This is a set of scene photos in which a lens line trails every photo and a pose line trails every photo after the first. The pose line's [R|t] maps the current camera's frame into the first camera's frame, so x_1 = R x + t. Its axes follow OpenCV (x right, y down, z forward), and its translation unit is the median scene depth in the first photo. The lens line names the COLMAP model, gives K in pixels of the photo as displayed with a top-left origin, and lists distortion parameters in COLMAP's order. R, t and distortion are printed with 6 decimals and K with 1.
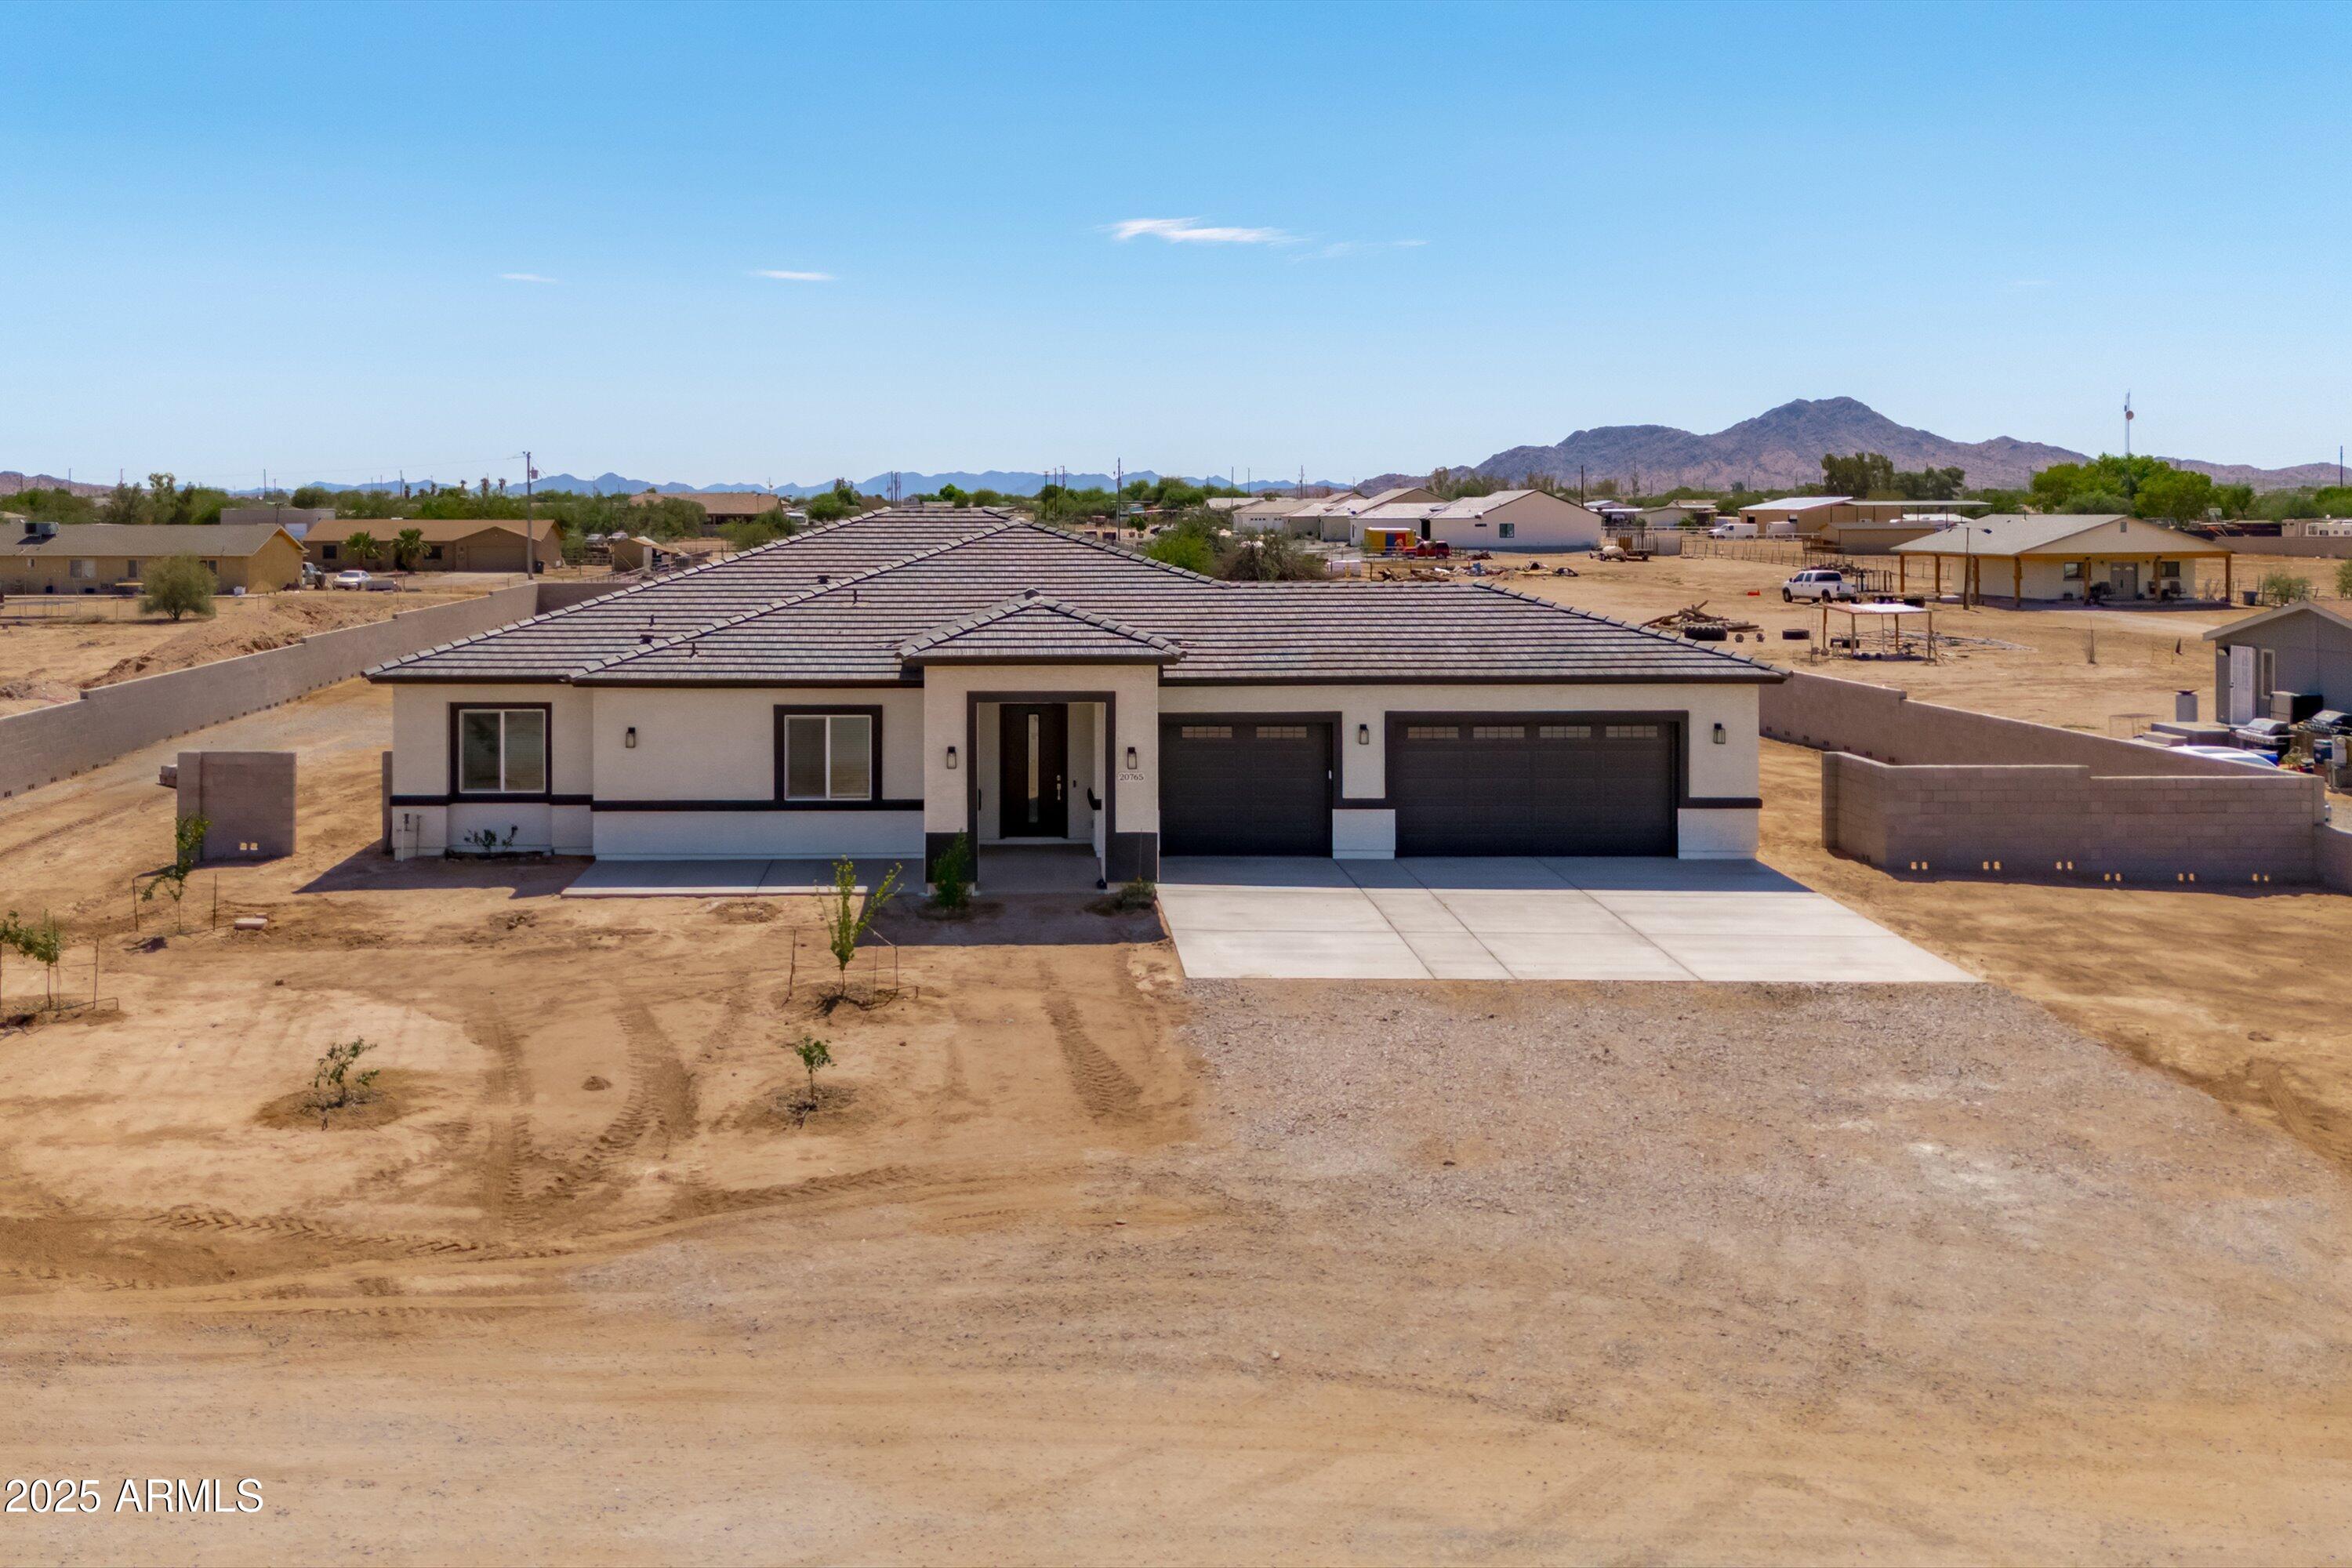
lens RADIAL K [[2097.3, 0, 992.1], [0, 2097.3, 726.6], [0, 0, 1]] dist [0.112734, -0.074439]
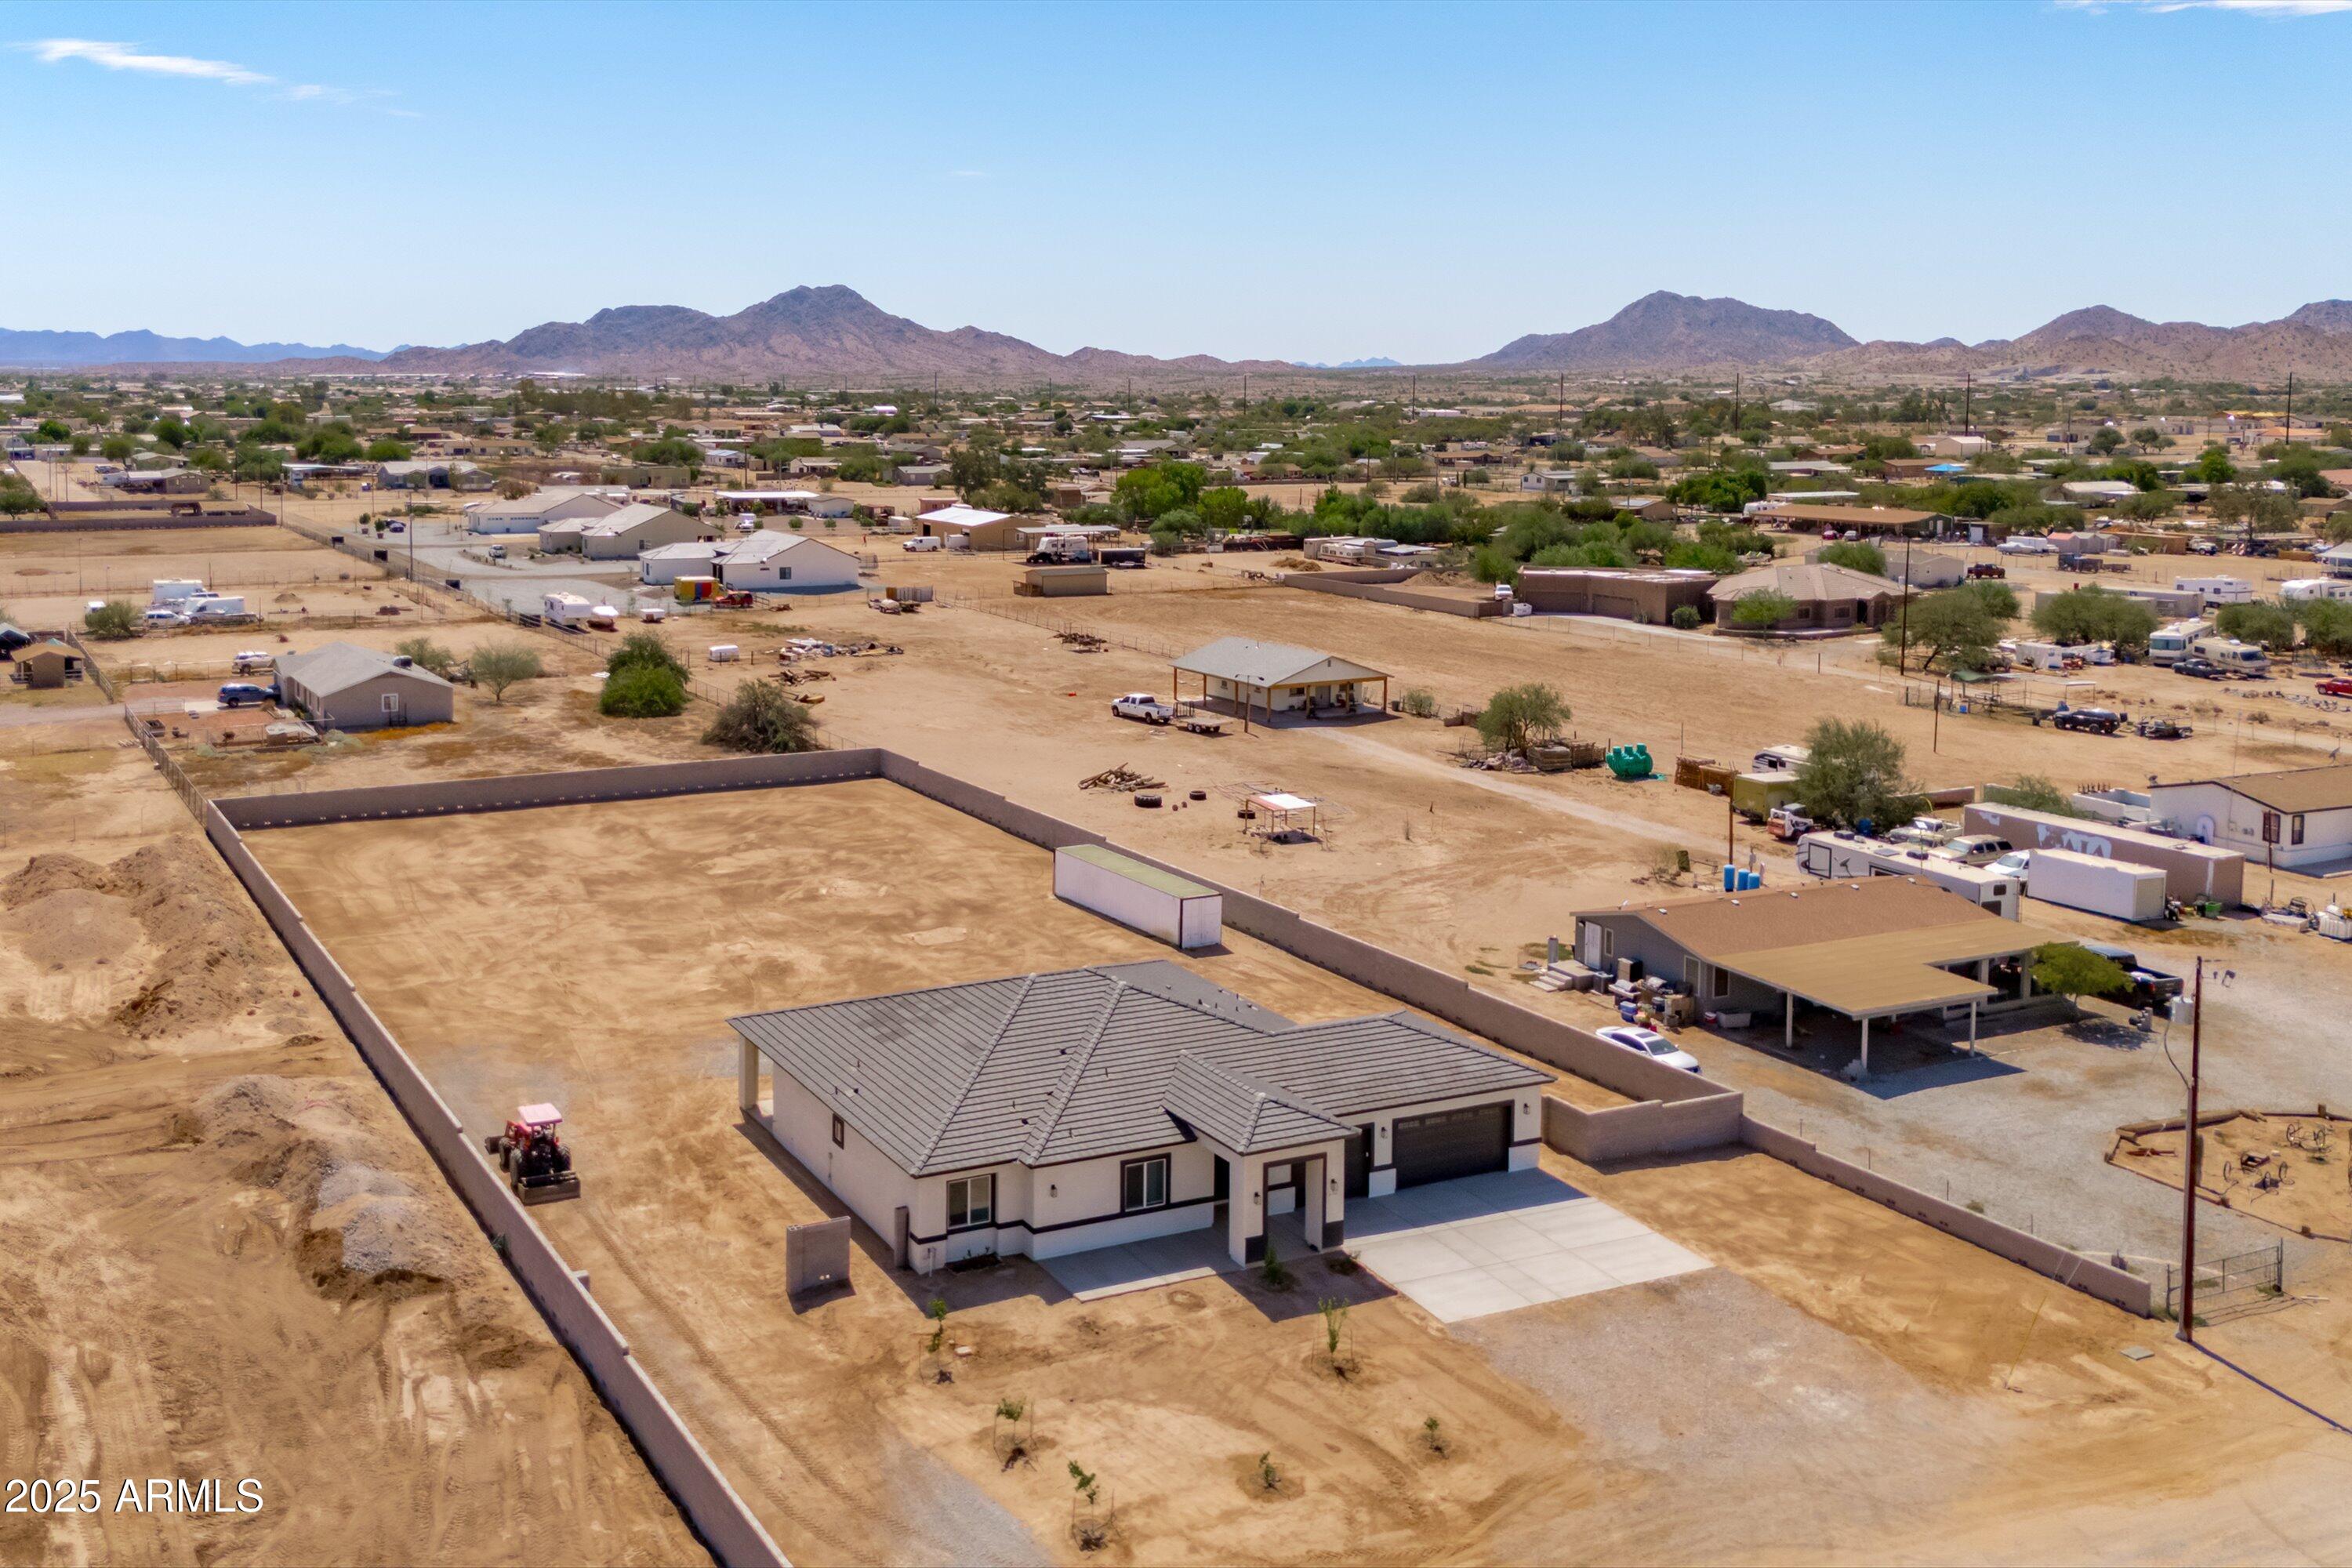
lens RADIAL K [[2109.2, 0, 942.9], [0, 2109.2, 674.0], [0, 0, 1]] dist [0.112194, -0.104077]
pose [[0.908424, -0.051488, 0.414867, -0.993604], [0.035309, 0.998290, 0.046580, -0.529355], [-0.416556, -0.027666, 0.908689, -0.616115]]
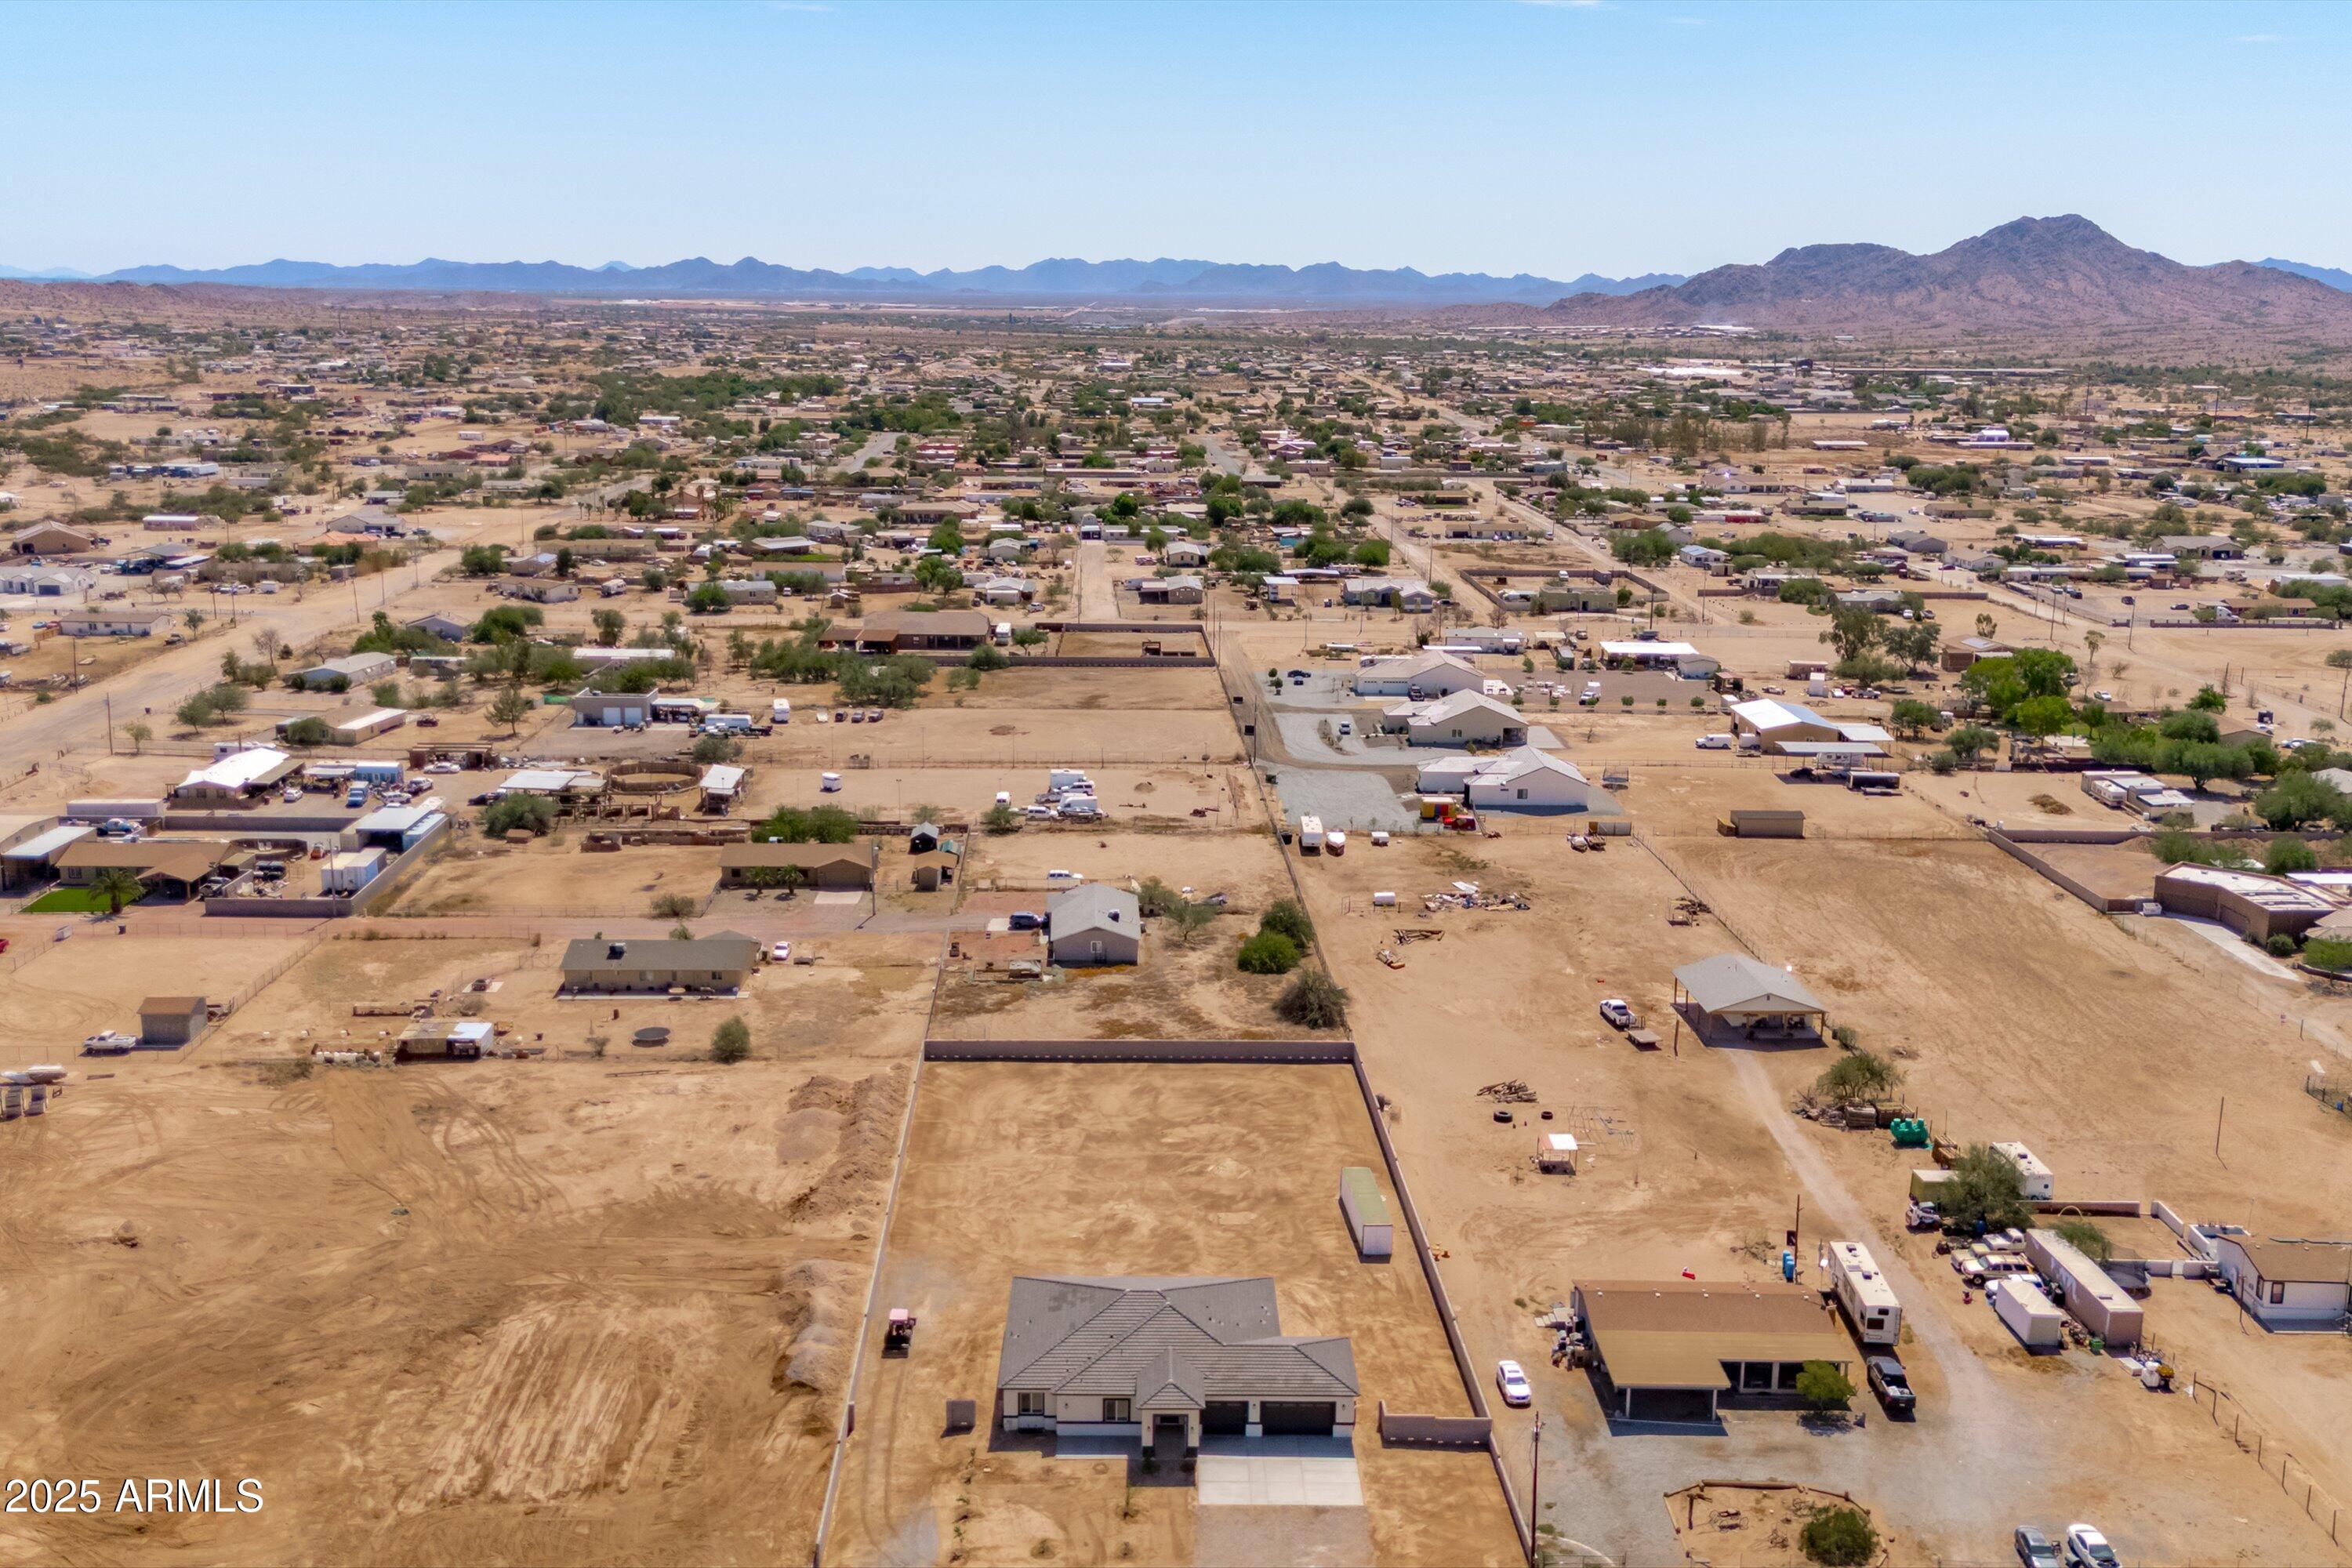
lens RADIAL K [[2256.7, 0, 1185.7], [0, 2256.7, 788.6], [0, 0, 1]] dist [0.154985, -0.244530]
pose [[0.999820, 0.013794, 0.013047, -0.021485], [-0.015222, 0.993058, 0.116636, -1.629753], [-0.011347, -0.116813, 0.993089, -3.076538]]
